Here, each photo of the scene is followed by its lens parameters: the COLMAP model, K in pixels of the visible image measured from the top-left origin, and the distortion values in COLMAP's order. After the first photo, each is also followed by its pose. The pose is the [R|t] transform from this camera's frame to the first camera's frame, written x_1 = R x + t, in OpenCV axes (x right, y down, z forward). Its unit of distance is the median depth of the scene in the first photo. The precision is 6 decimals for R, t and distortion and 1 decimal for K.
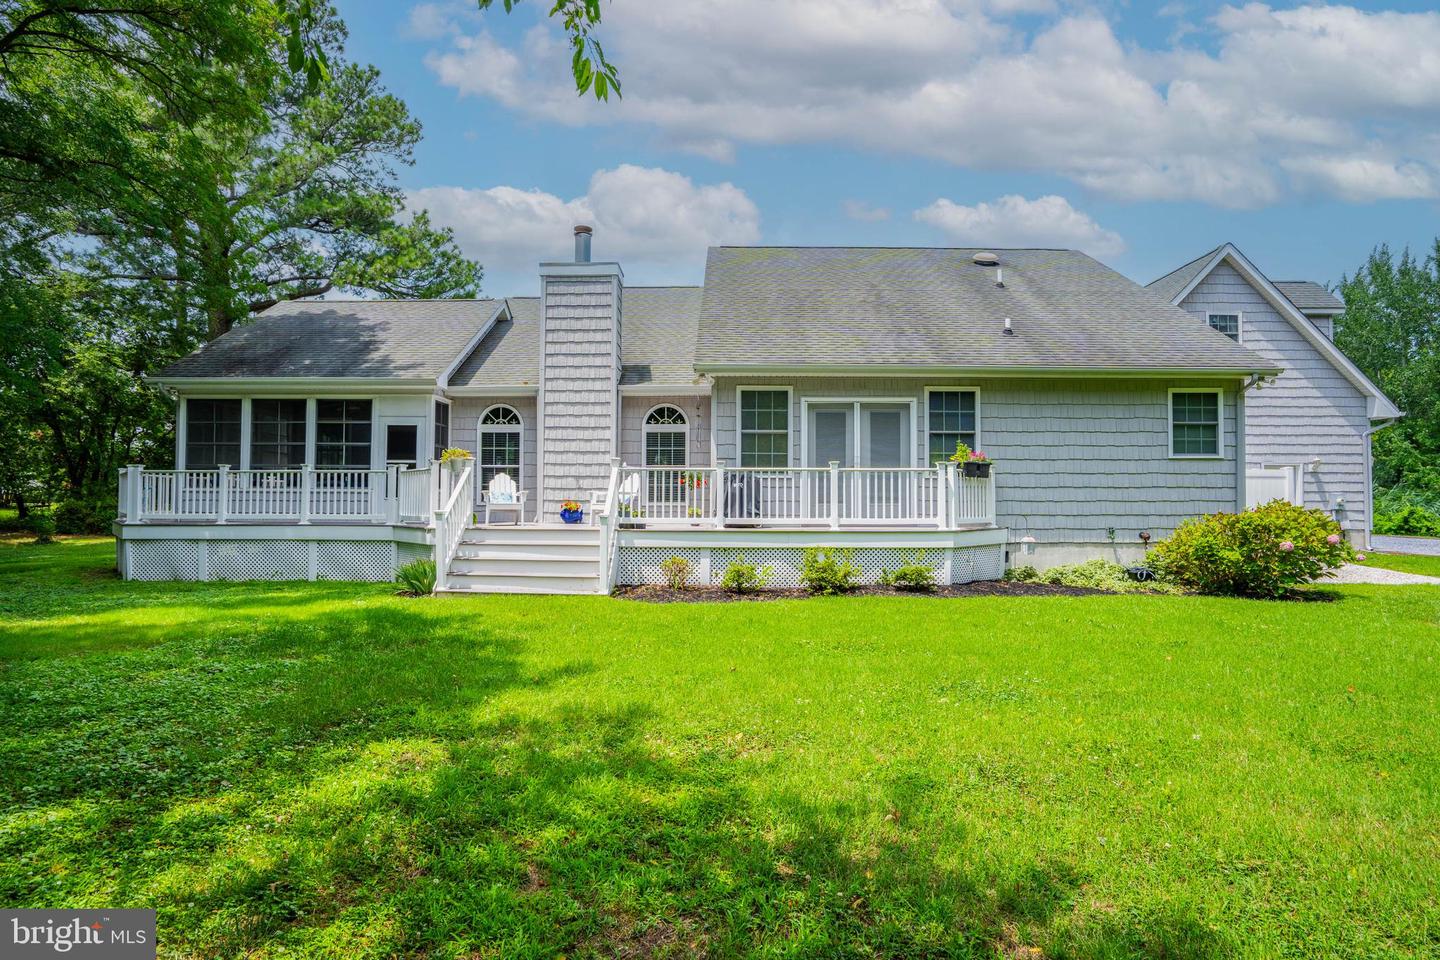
lens RADIAL K [[703.6, 0, 720.0], [0, 703.6, 480.0], [0, 0, 1]] dist [-0.017238, 0.000327]
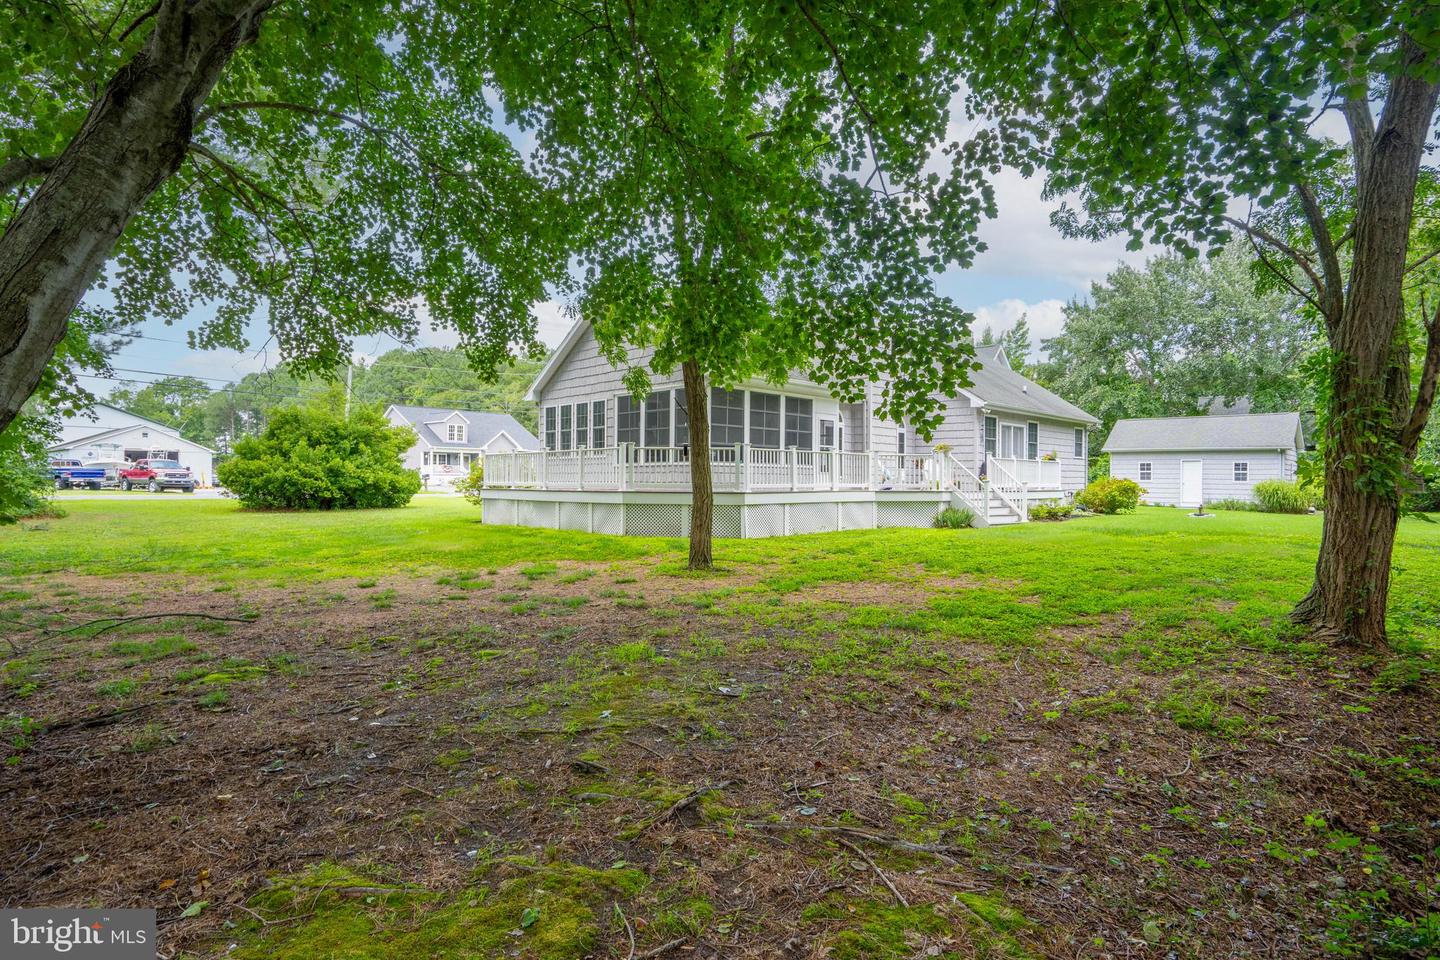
lens RADIAL K [[759.0, 0, 720.4], [0, 759.0, 475.9], [0, 0, 1]] dist [-0.046061, 0.038896]
pose [[0.705518, 0.005030, 0.708675, -1.655488], [-0.029010, 0.999342, 0.021788, 0.006157], [-0.708098, -0.035931, 0.705199, 0.082312]]
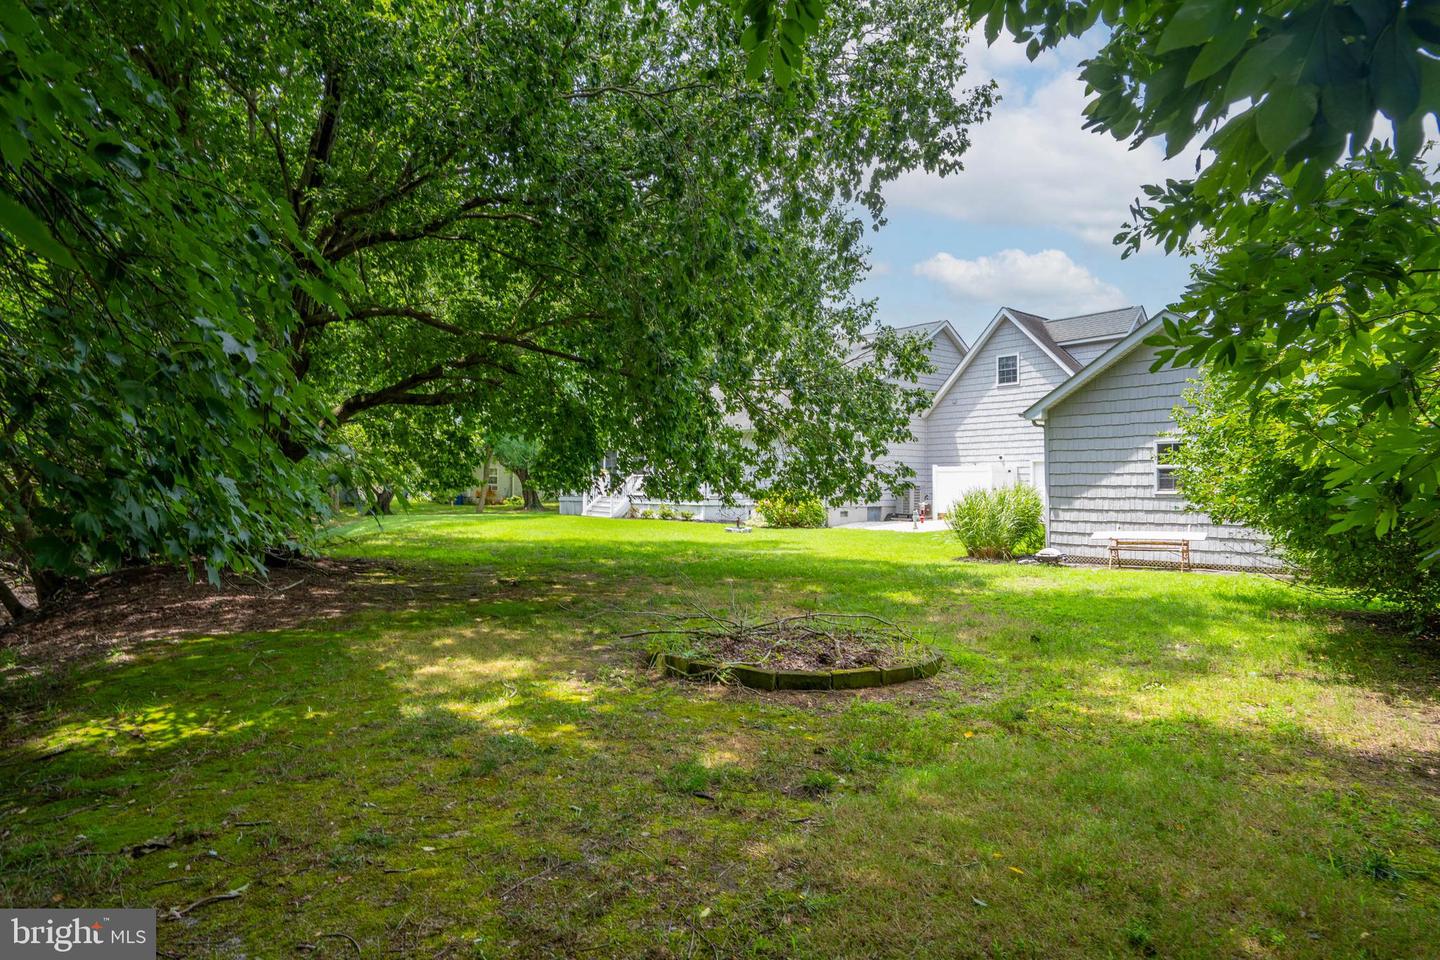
lens RADIAL K [[842.5, 0, 725.5], [0, 842.5, 480.2], [0, 0, 1]] dist [-0.039042, 0.025166]
pose [[0.640752, -0.010074, -0.767682, 2.163577], [0.017728, 0.999841, 0.001676, 0.002082], [0.767543, -0.014684, 0.640829, -0.699621]]
